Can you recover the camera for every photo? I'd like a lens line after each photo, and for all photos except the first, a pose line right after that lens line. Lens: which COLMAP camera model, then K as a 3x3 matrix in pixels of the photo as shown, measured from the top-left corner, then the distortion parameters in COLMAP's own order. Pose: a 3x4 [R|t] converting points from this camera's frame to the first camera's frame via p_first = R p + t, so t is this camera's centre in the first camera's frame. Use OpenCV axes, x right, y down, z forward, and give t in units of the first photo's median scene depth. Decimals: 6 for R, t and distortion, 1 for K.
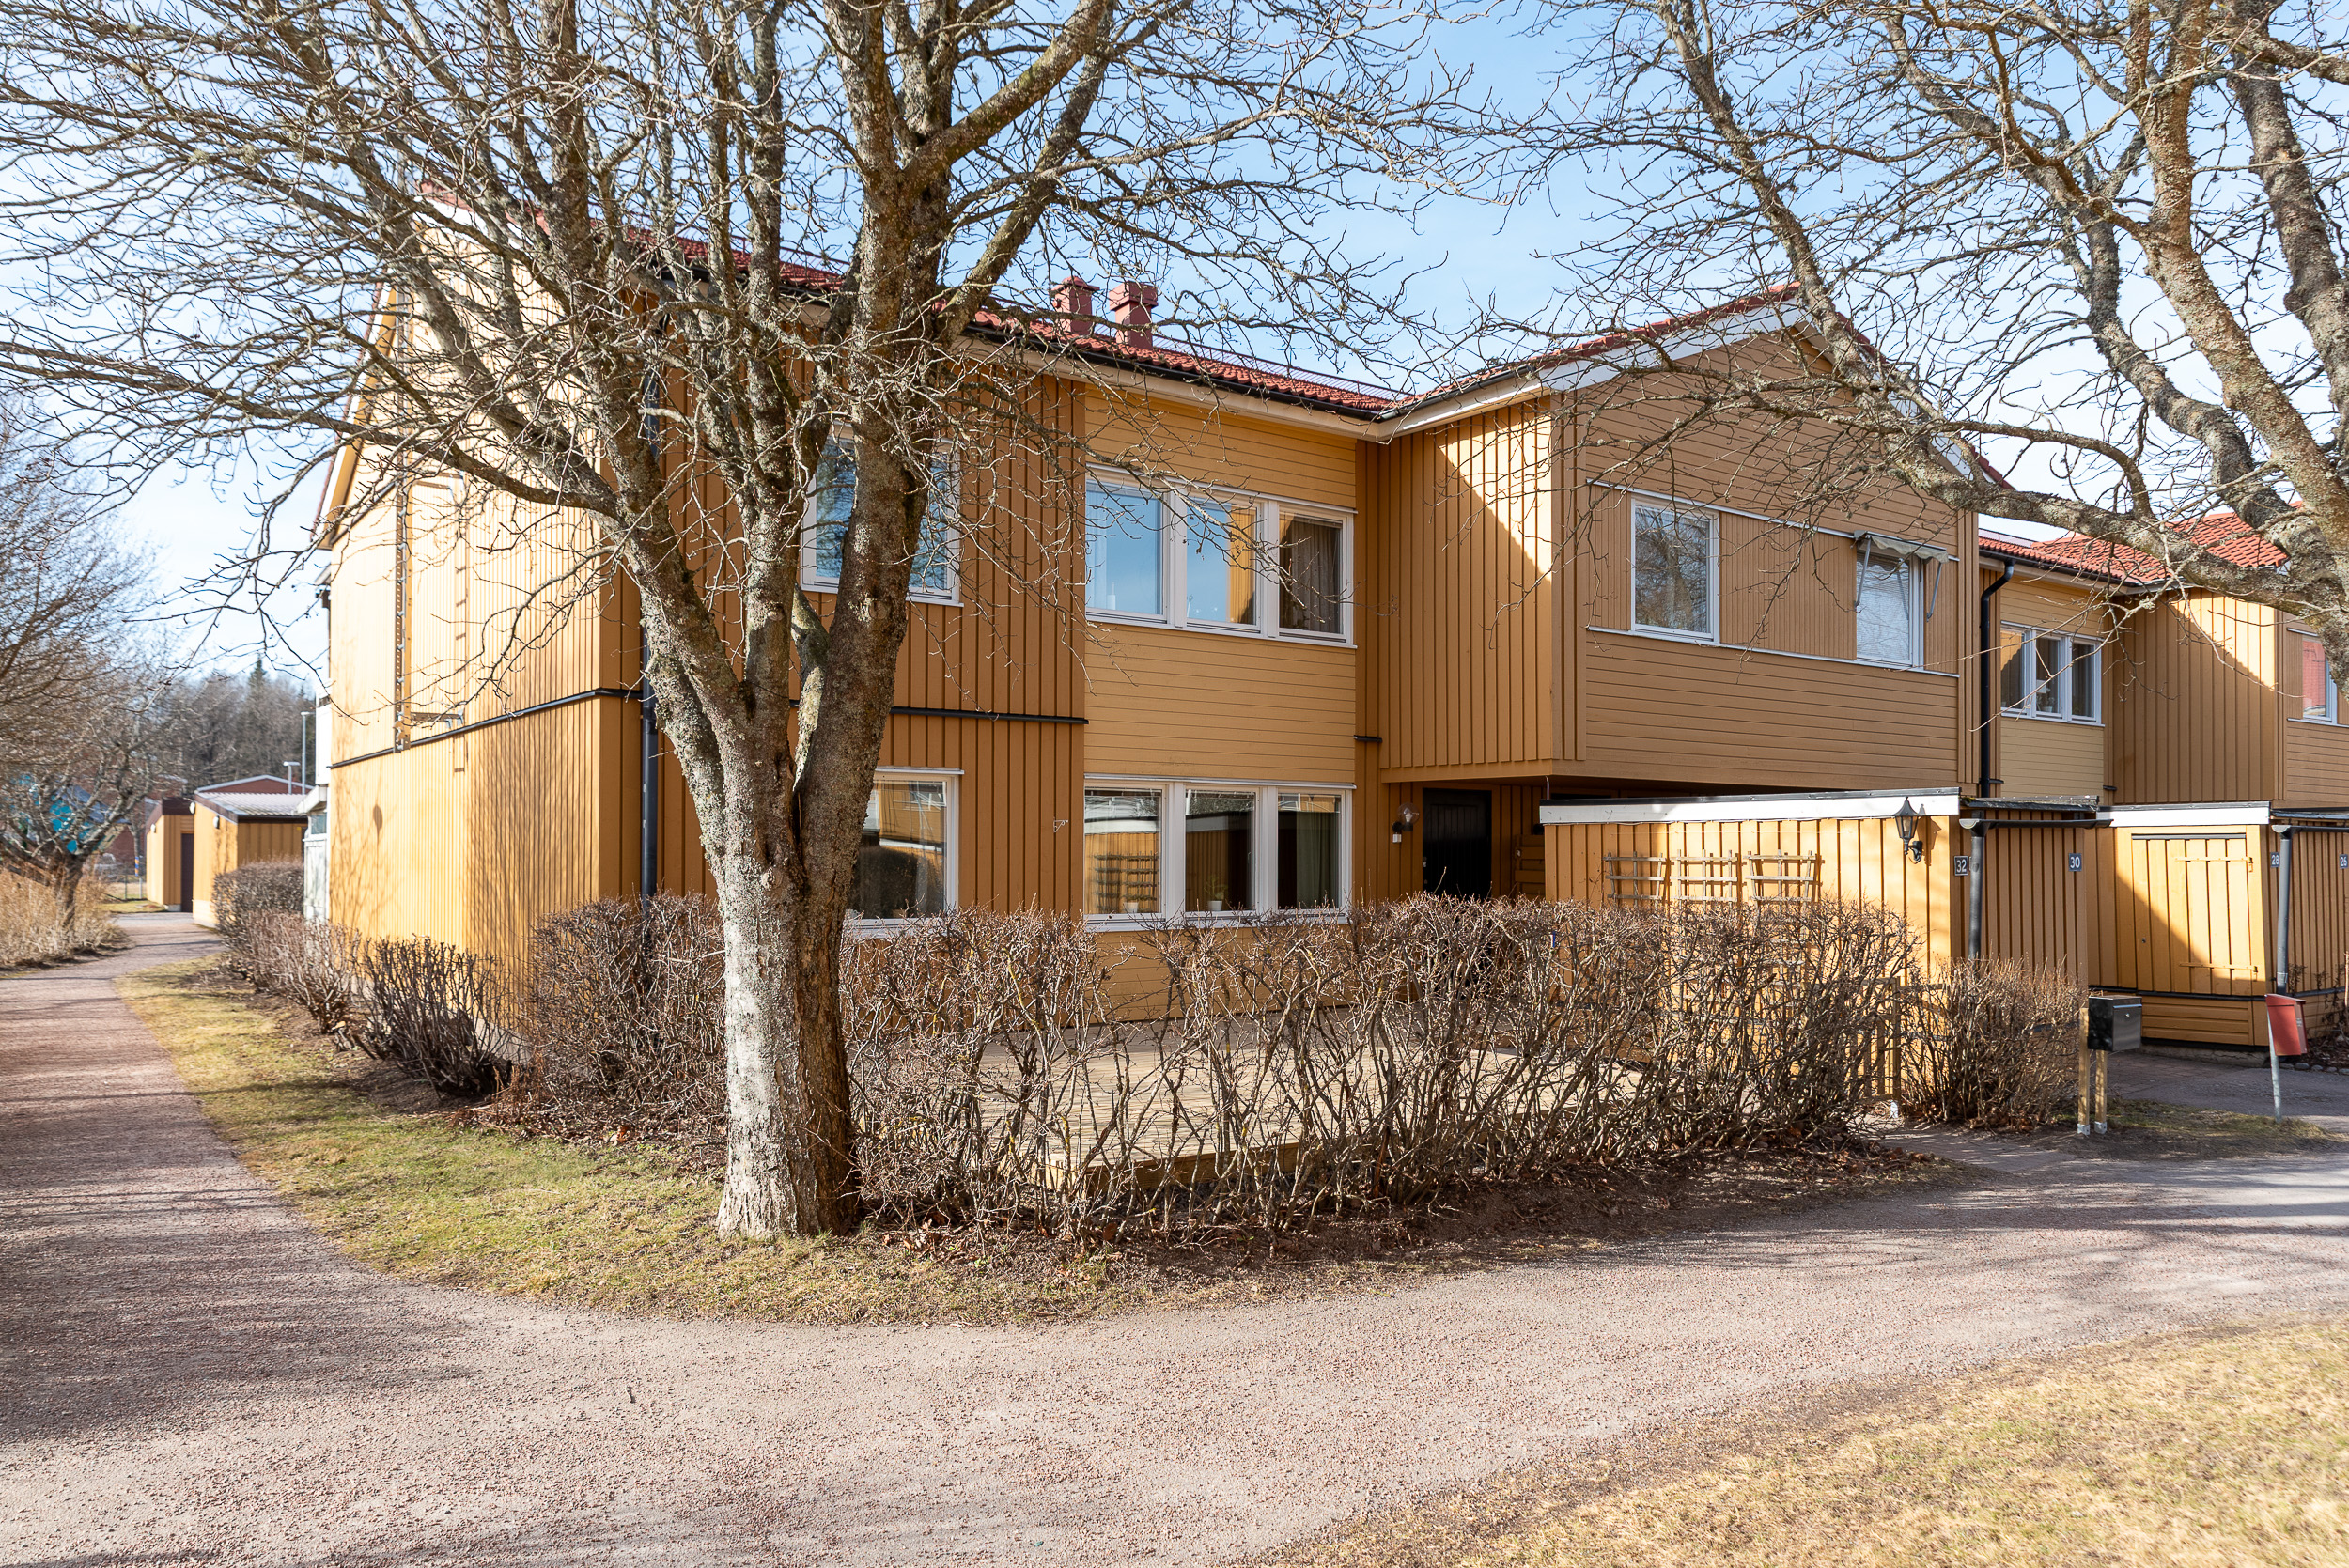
lens RADIAL K [[1623.9, 0, 1174.5], [0, 1623.9, 784.0], [0, 0, 1]] dist [0.001518, -0.000120]
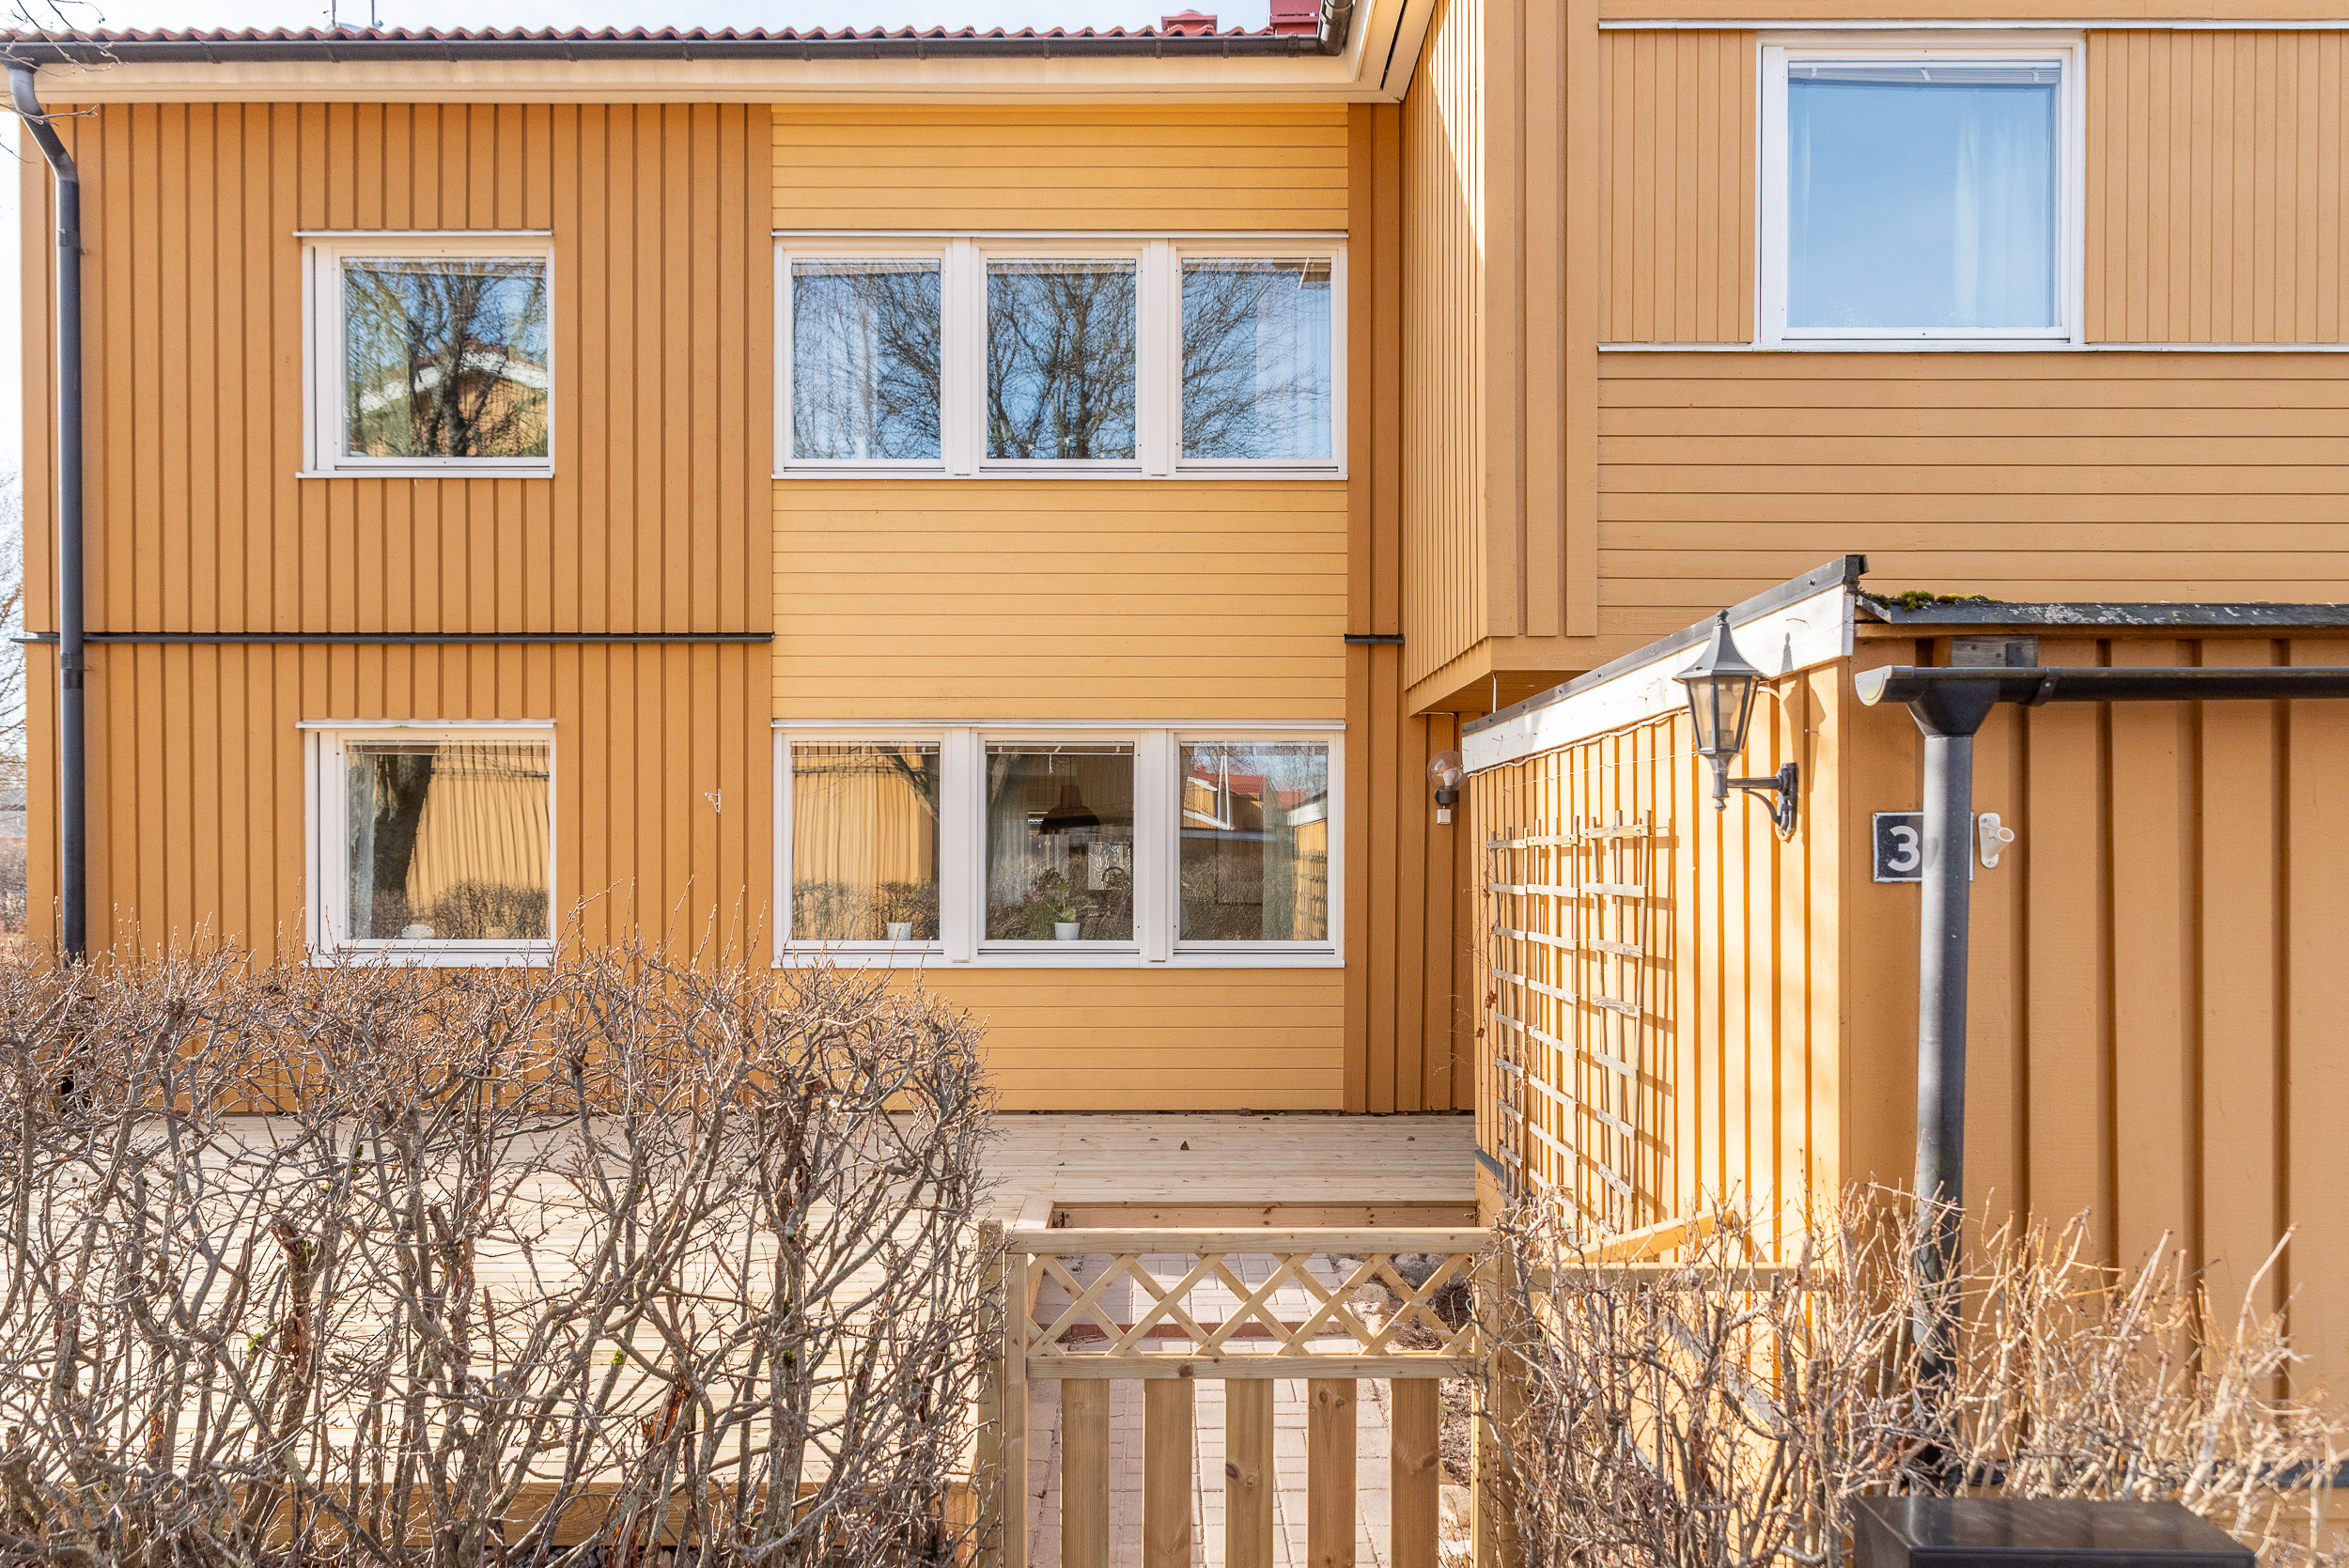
lens RADIAL K [[1624.7, 0, 1172.2], [0, 1624.7, 867.6], [0, 0, 1]] dist [0.005091, 0.001418]
pose [[0.800721, -0.000601, -0.599038, 0.433961], [0.025351, 0.999138, 0.032885, 0.033252], [0.598501, -0.041518, 0.800045, 0.553021]]
